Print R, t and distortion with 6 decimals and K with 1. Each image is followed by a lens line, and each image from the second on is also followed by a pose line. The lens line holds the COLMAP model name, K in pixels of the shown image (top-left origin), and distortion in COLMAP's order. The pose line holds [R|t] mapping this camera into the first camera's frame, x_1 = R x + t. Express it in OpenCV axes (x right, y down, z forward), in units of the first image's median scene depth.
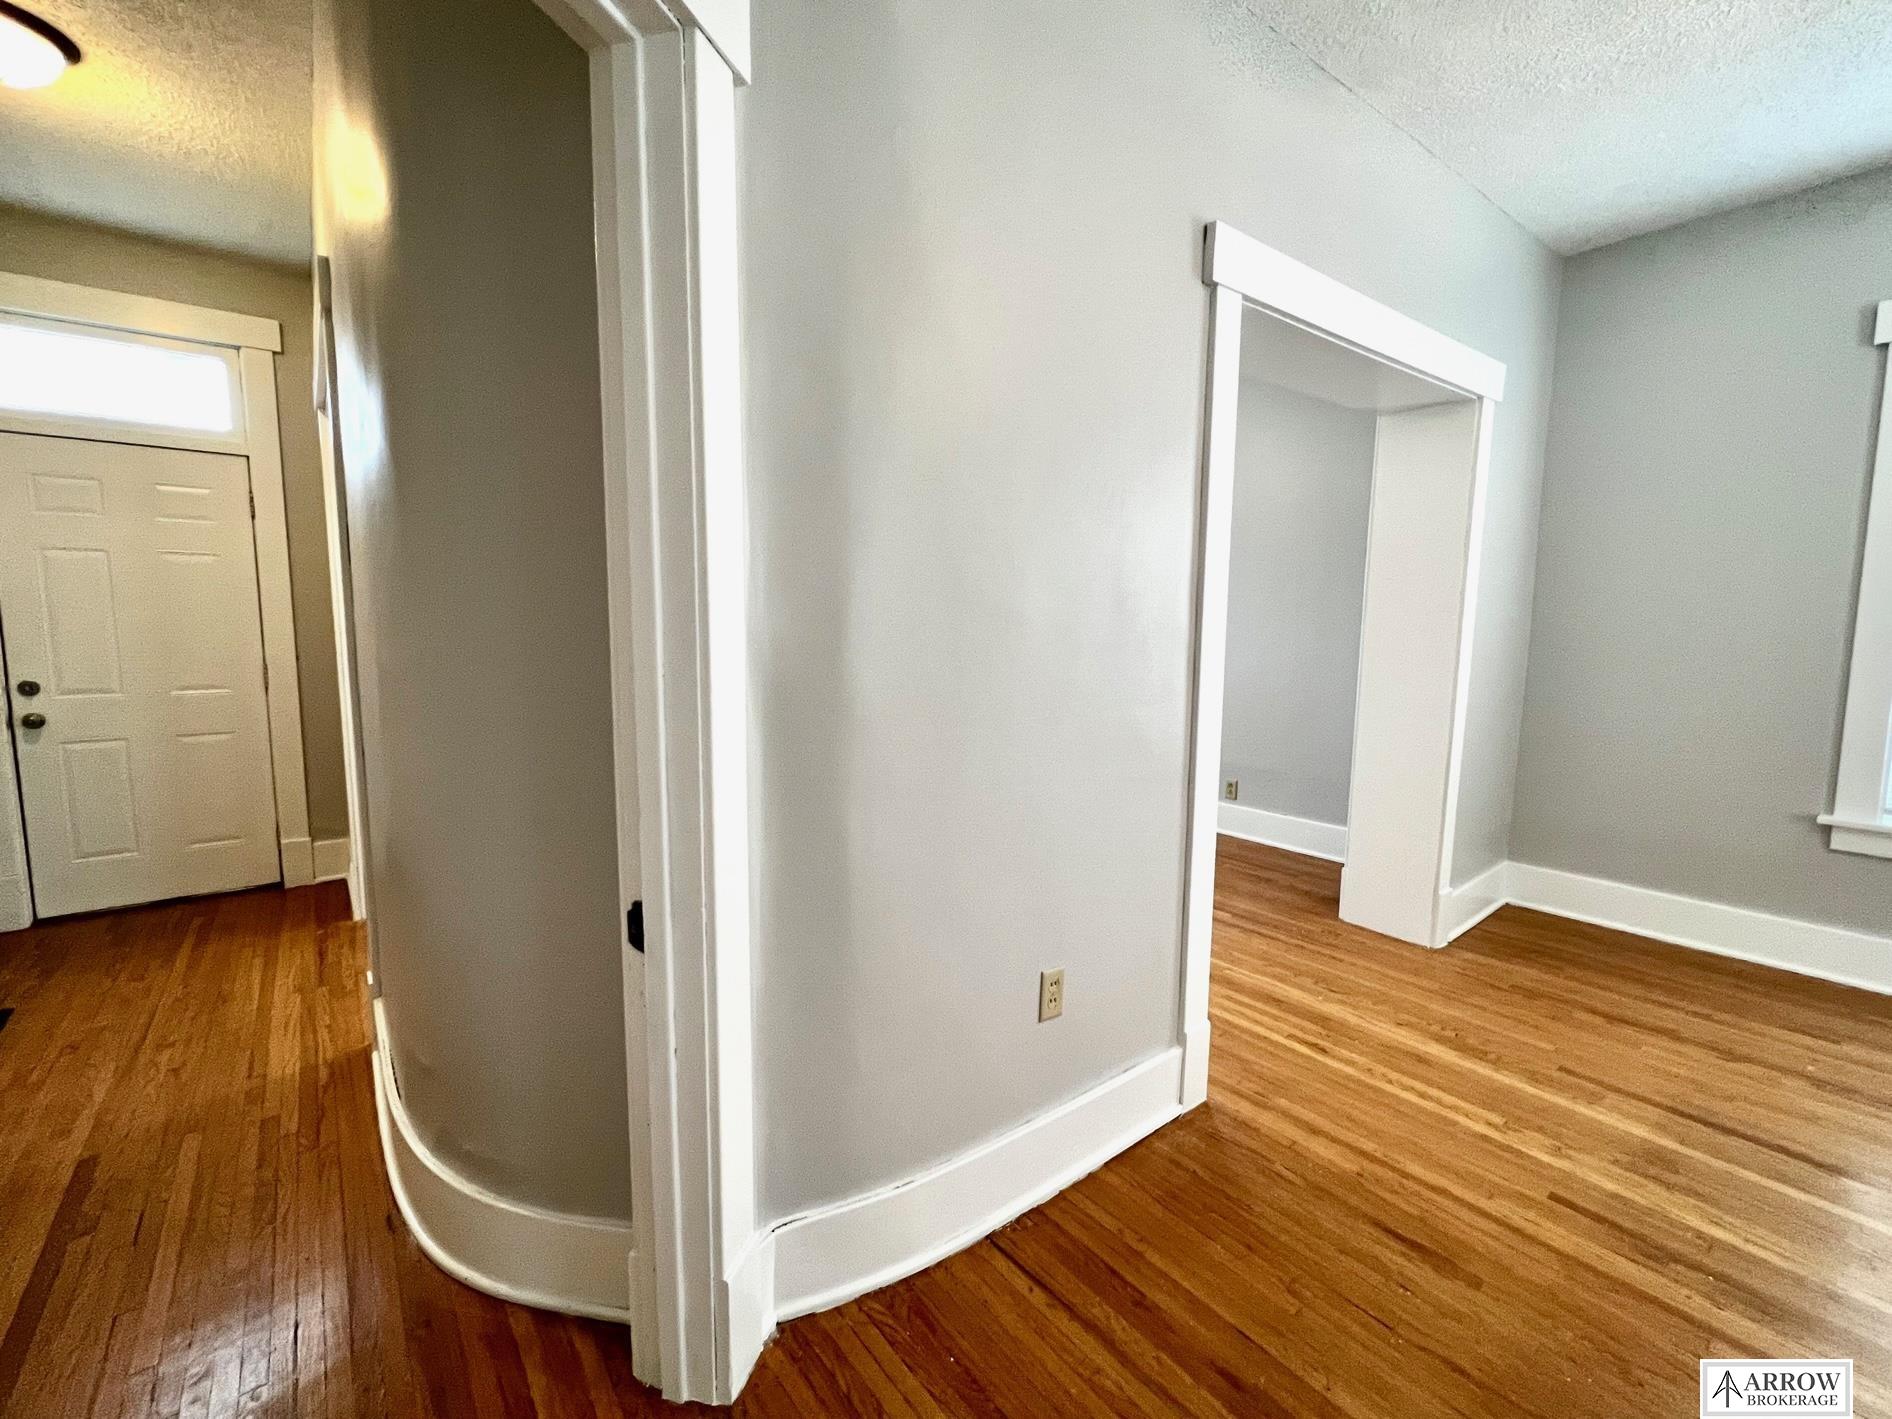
lens RADIAL K [[784.8, 0, 938.4], [0, 784.8, 697.5], [0, 0, 1]] dist [0.001159, 0.000350]
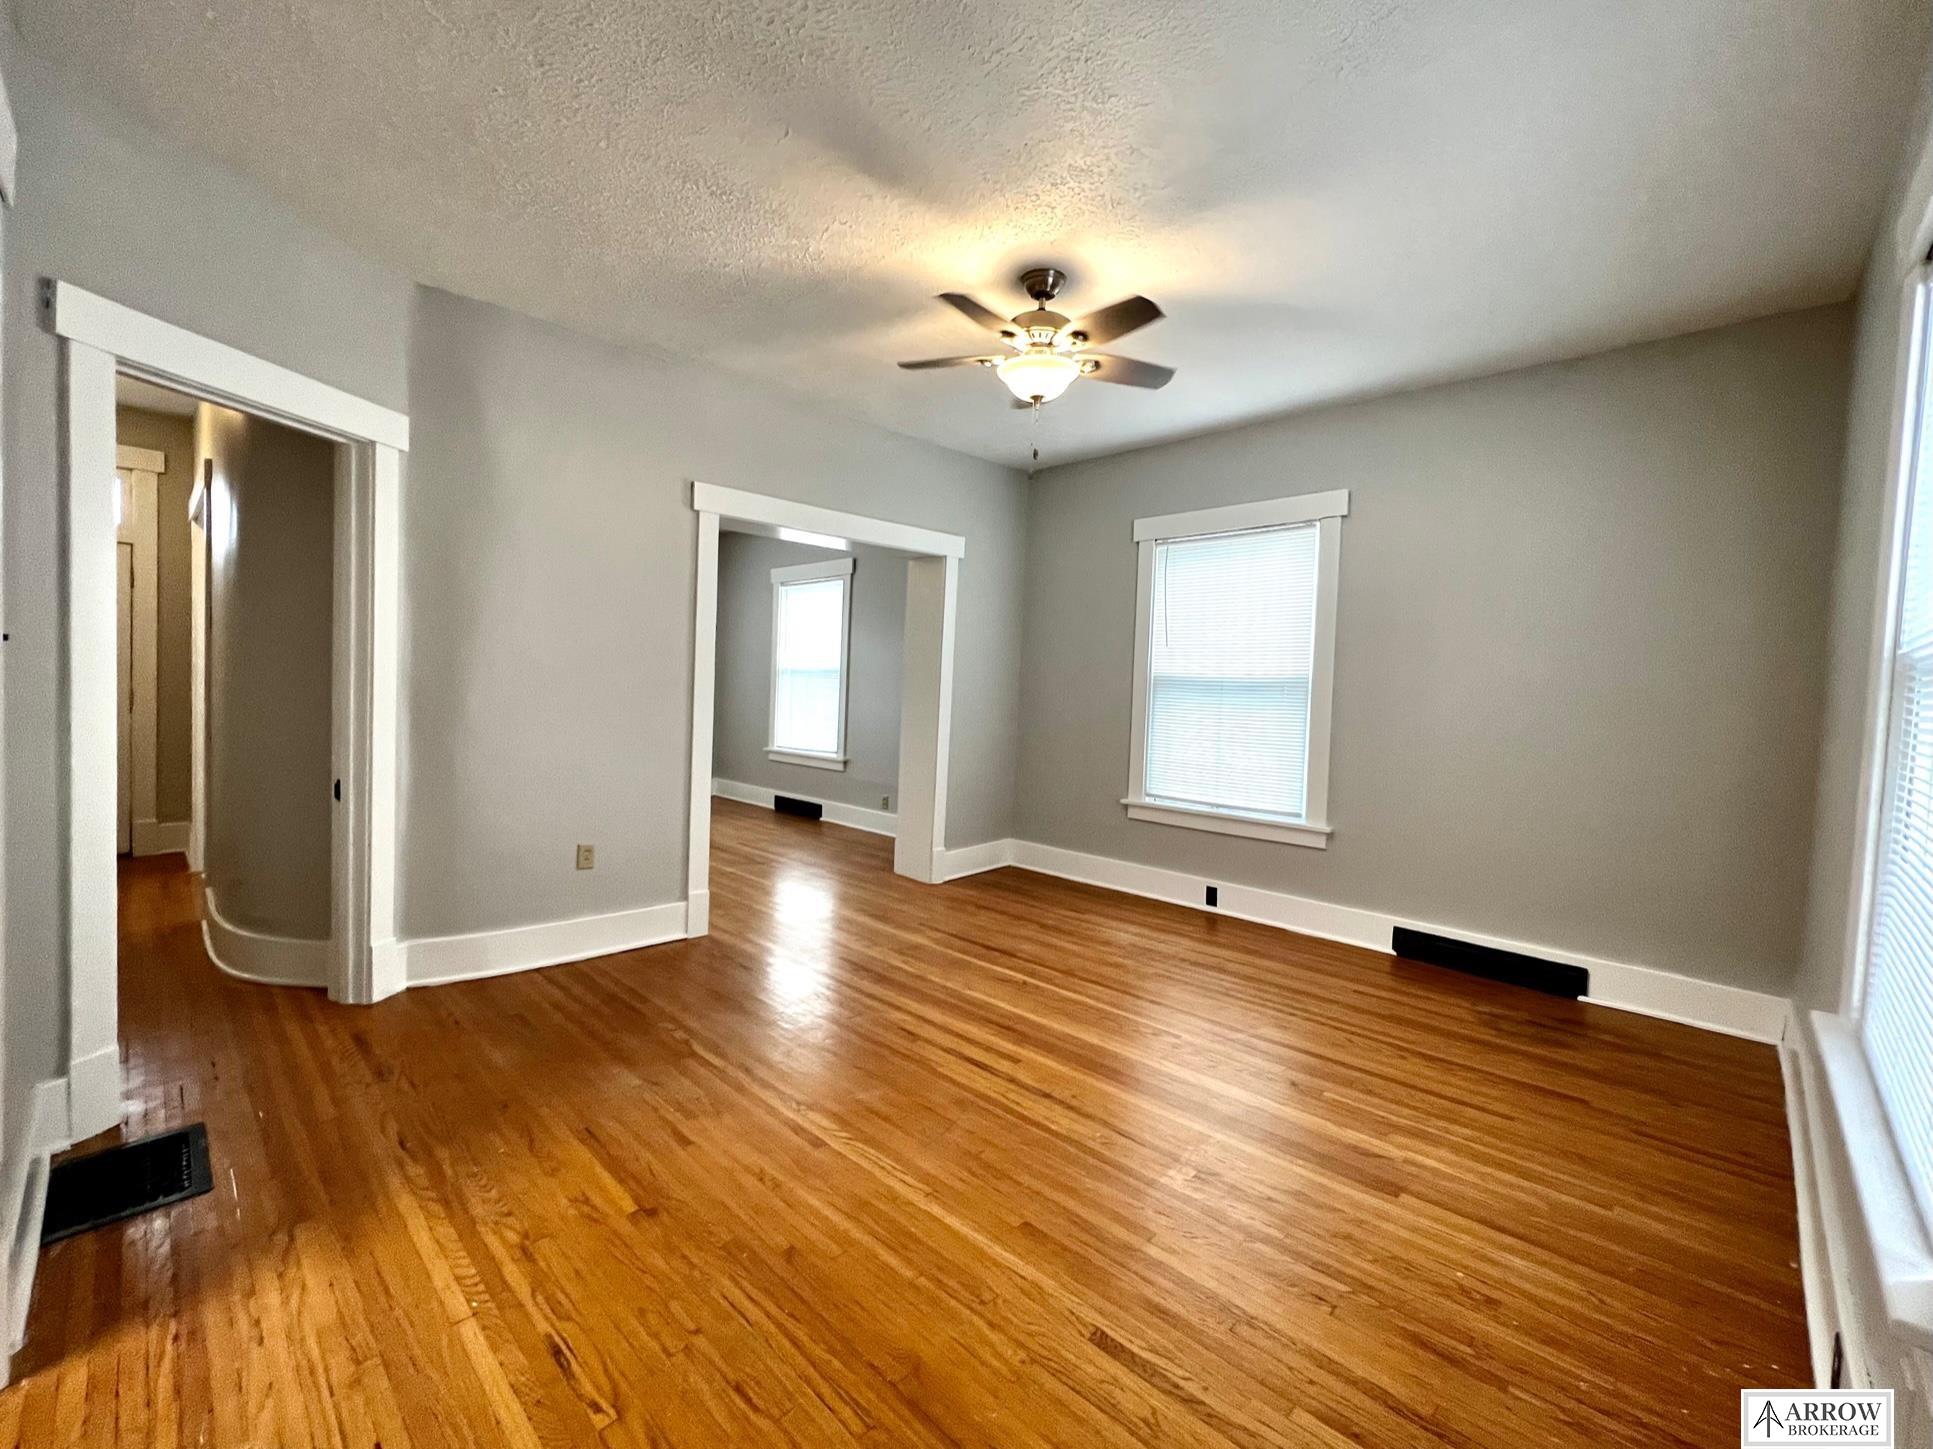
lens RADIAL K [[801.8, 0, 969.7], [0, 801.8, 714.5], [0, 0, 1]] dist [0.001159, 0.000350]
pose [[0.991054, 0.024374, 0.131213, 0.606090], [-0.015100, 0.997347, -0.071216, 0.106582], [-0.132601, 0.068598, 0.988793, -0.854644]]
